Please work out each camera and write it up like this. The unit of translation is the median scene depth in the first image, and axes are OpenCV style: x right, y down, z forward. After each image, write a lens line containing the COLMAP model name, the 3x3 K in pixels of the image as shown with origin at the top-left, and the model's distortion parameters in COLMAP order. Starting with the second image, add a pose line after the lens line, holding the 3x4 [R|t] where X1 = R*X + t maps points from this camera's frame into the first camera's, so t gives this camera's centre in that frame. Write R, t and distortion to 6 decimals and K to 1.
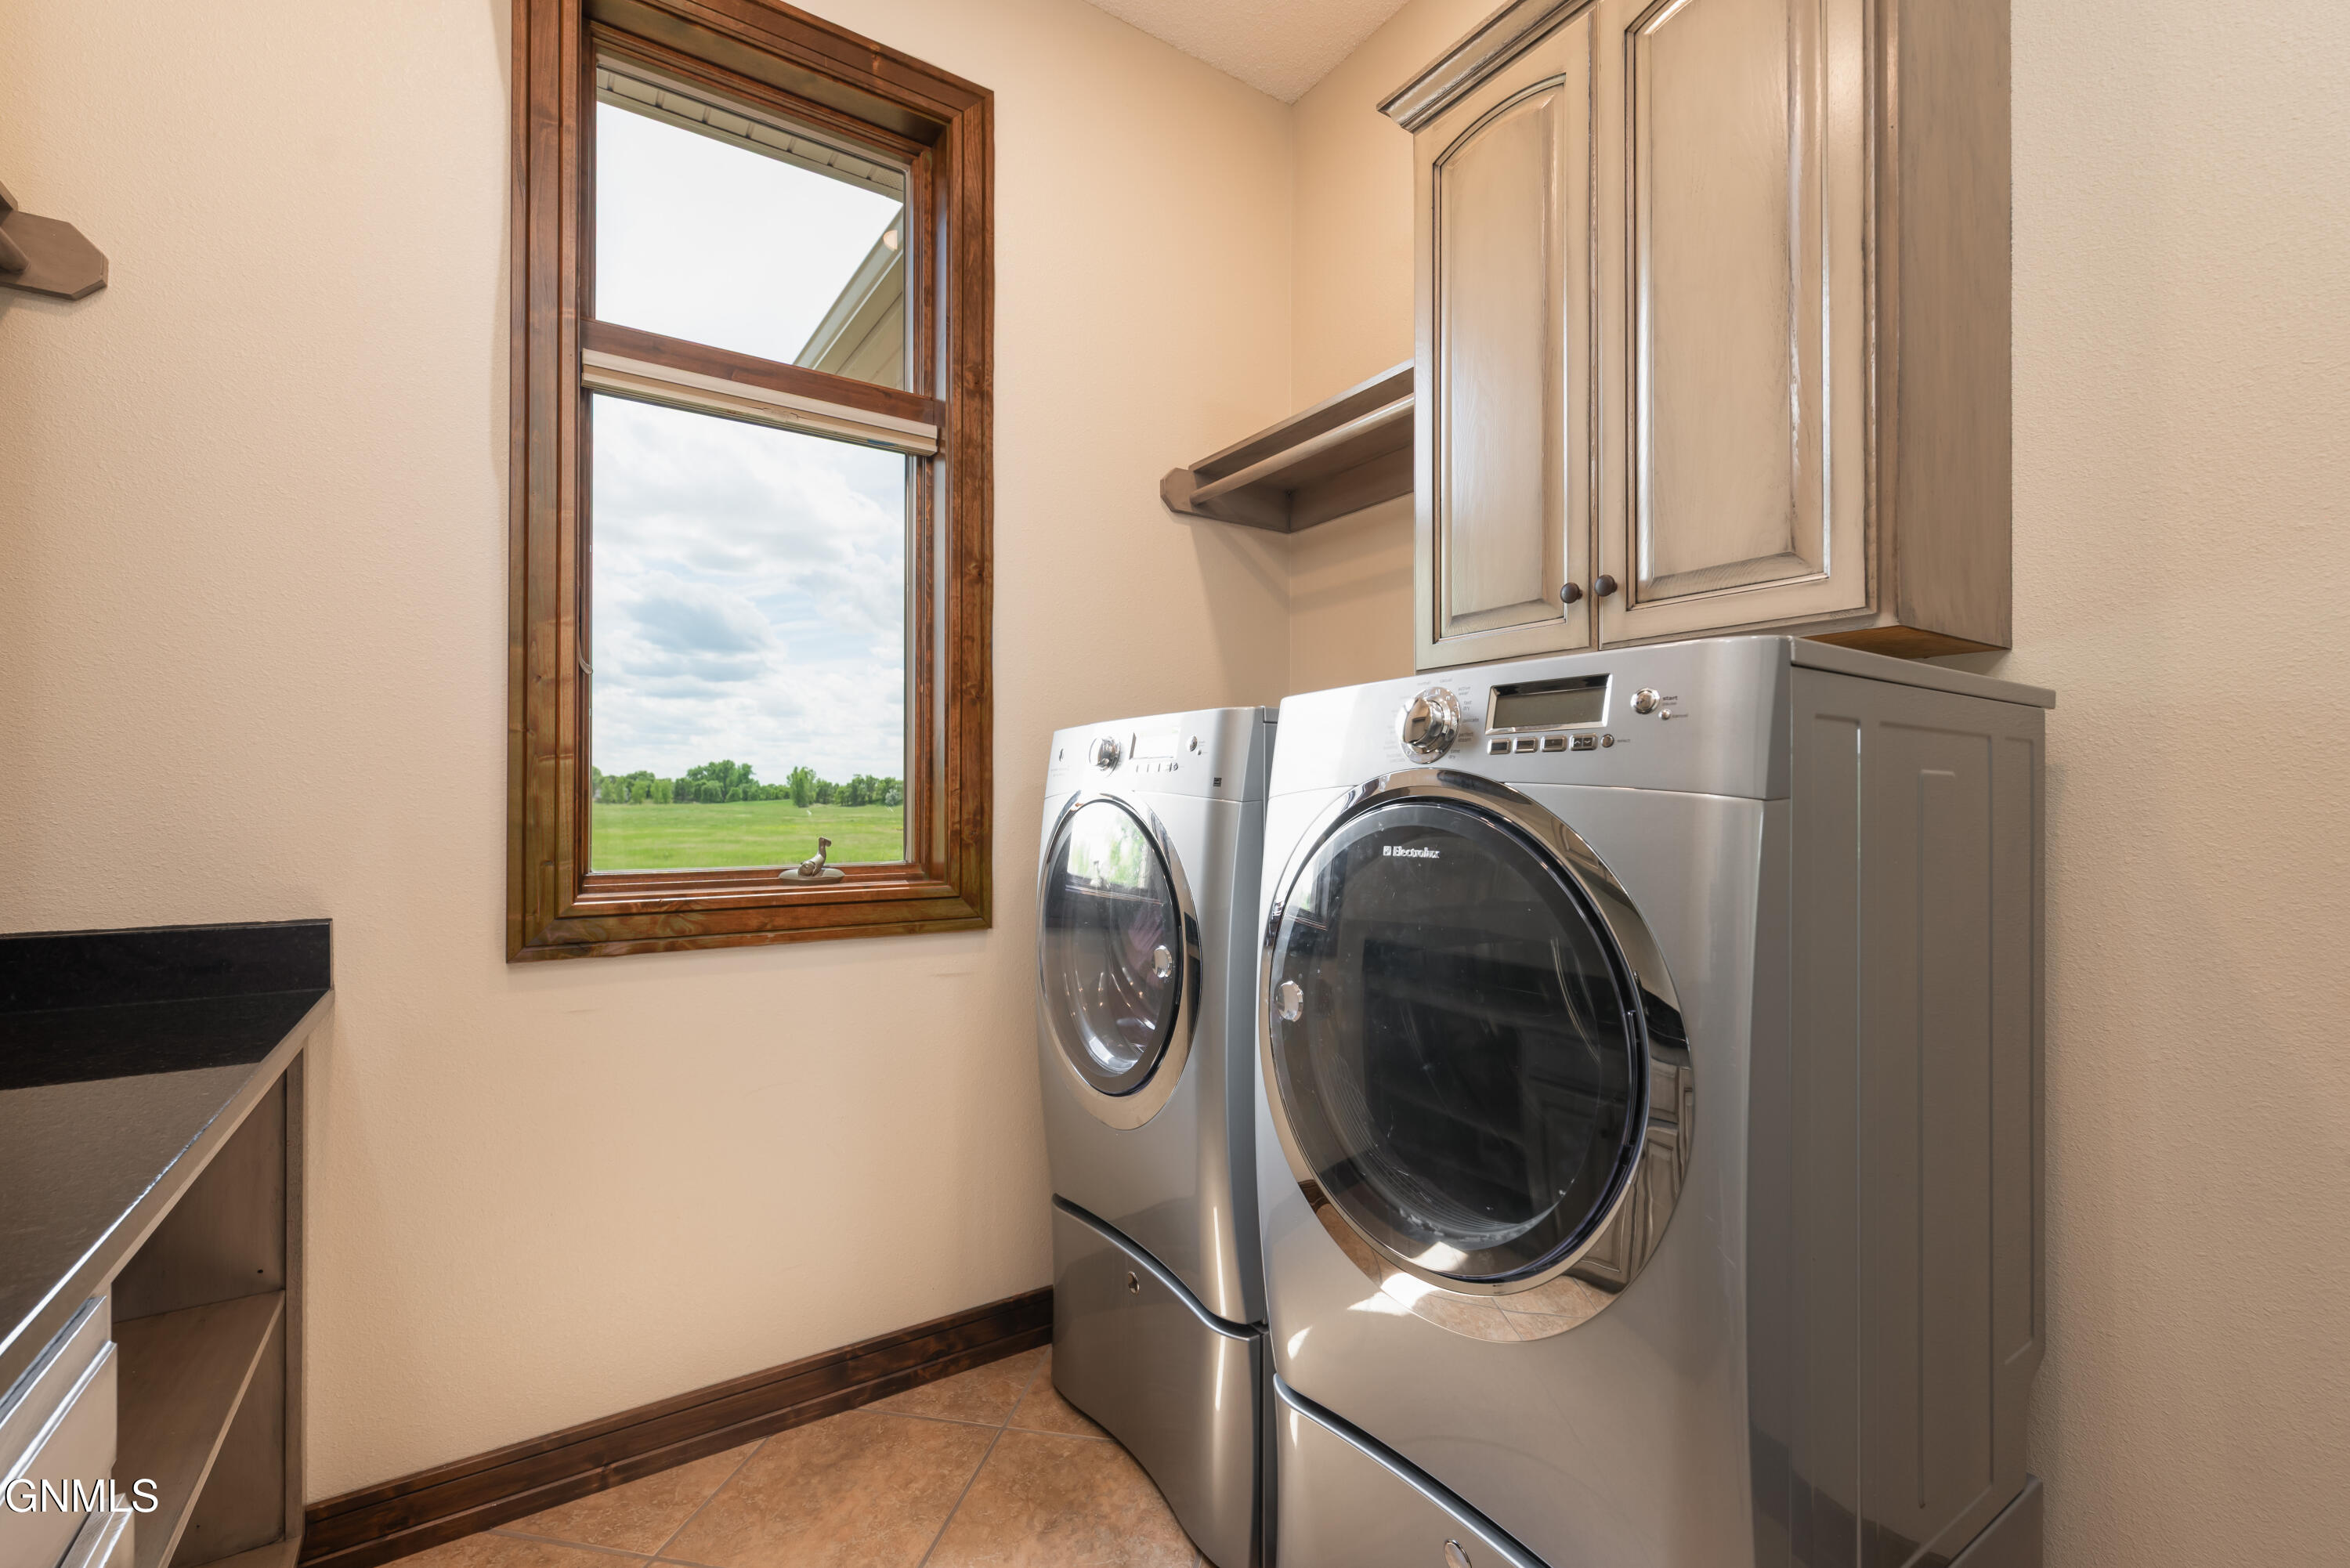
lens RADIAL K [[1002.9, 0, 1175.3], [0, 1002.9, 796.3], [0, 0, 1]] dist [0.000284, -0.000976]
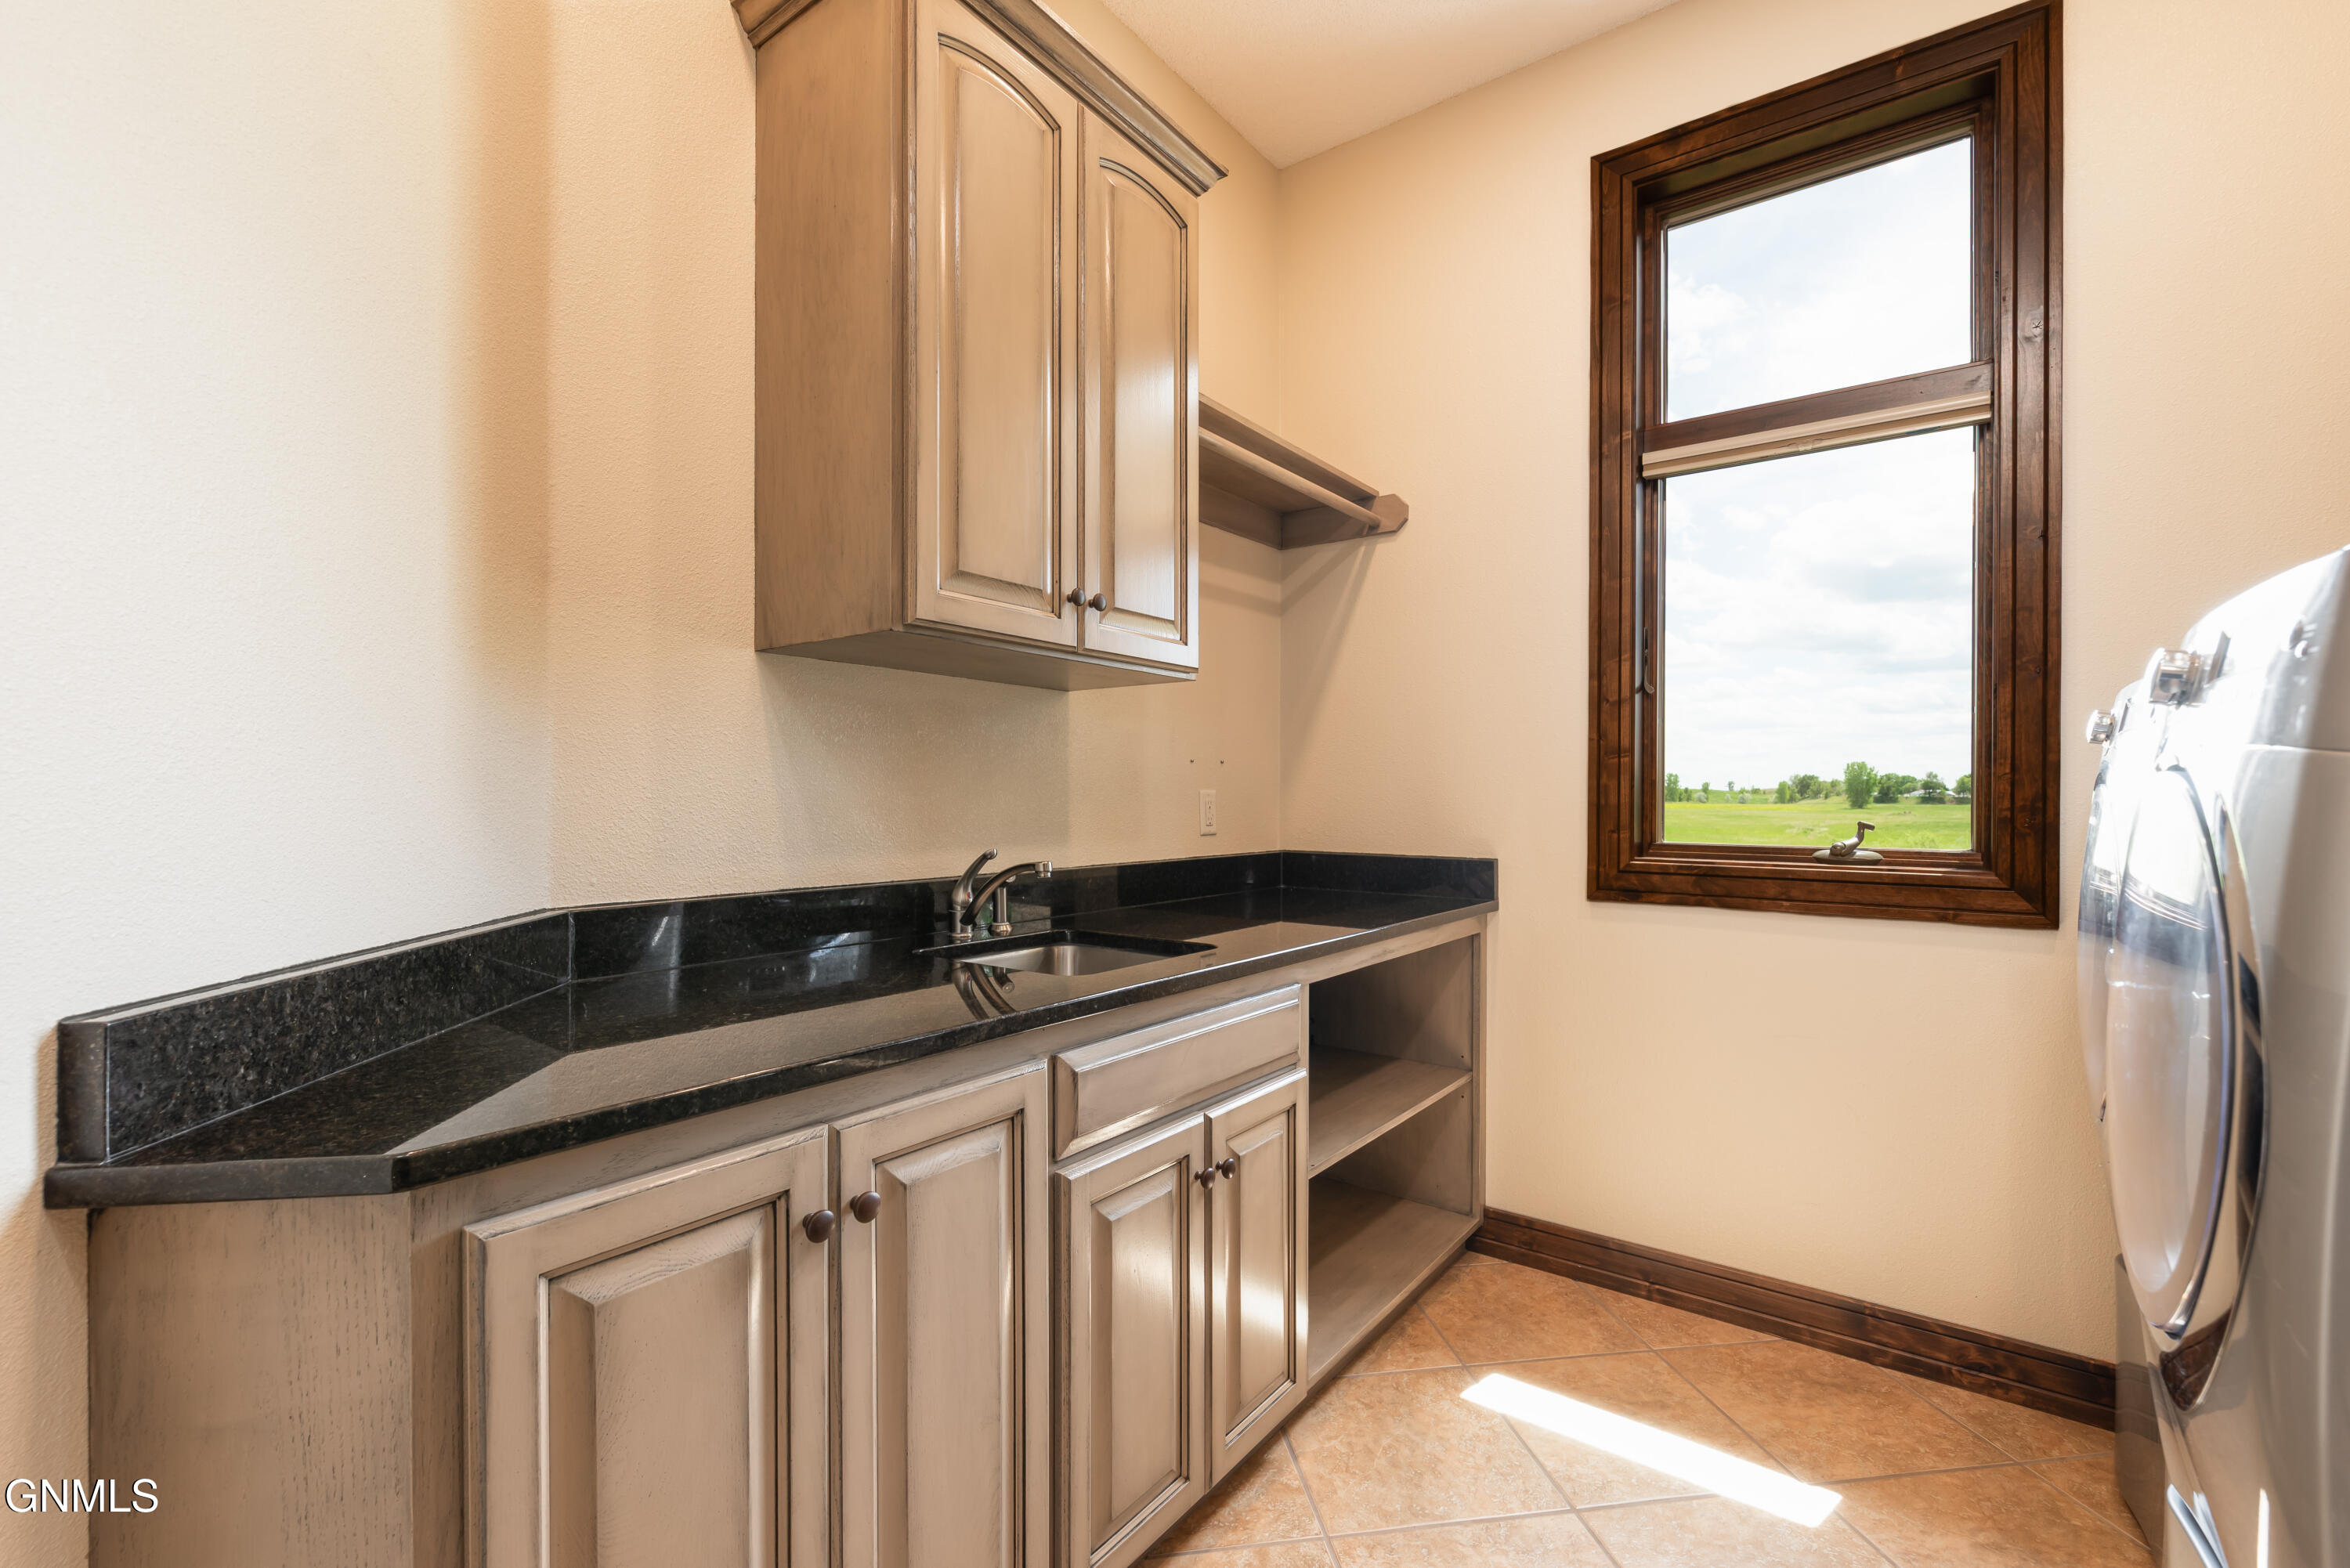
lens RADIAL K [[1002.9, 0, 1175.3], [0, 1002.9, 796.3], [0, 0, 1]] dist [0.000284, -0.000976]
pose [[0.327564, -0.001532, -0.944828, 0.448522], [-0.000151, 0.999999, -0.001674, 0.017071], [0.944829, 0.000691, 0.327563, -0.037376]]
